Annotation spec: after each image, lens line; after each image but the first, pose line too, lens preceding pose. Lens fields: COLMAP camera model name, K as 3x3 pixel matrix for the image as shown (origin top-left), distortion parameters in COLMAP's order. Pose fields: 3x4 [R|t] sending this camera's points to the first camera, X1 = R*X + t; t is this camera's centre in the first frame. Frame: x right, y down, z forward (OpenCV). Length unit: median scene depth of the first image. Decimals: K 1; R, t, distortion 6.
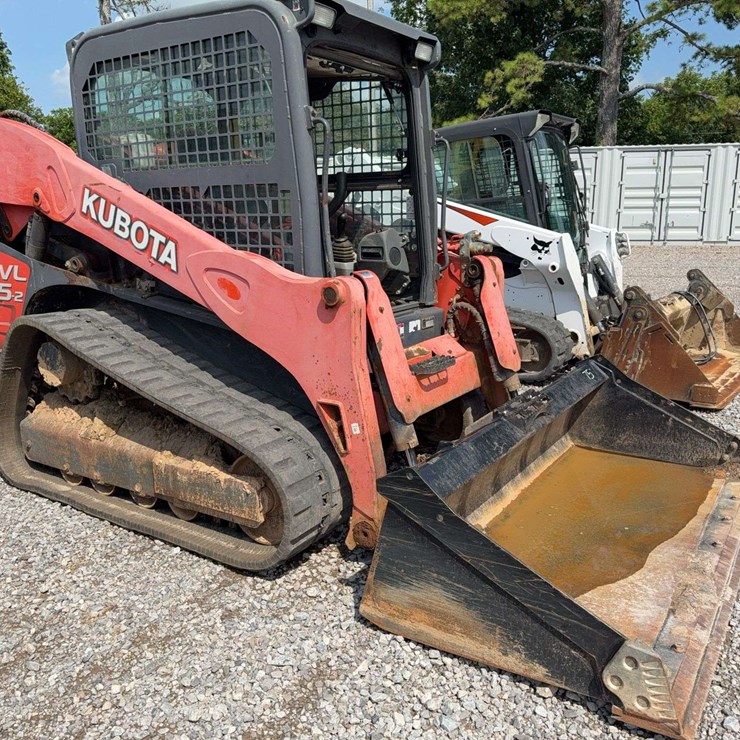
lens RADIAL K [[758.7, 0, 370.0], [0, 758.7, 370.0], [0, 0, 1]] dist [0.082046, -0.045502]
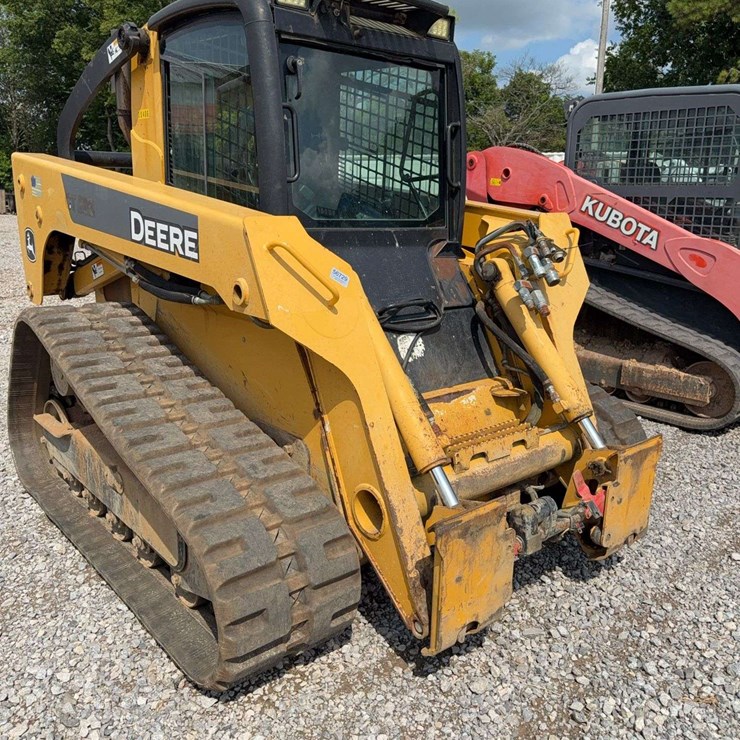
lens RADIAL K [[758.7, 0, 370.0], [0, 758.7, 370.0], [0, 0, 1]] dist [0.082046, -0.045502]
pose [[0.976301, 0.088668, -0.197420, -0.494621], [-0.085603, 0.996040, 0.024022, 0.139611], [0.198768, -0.006553, 0.980025, -0.727118]]
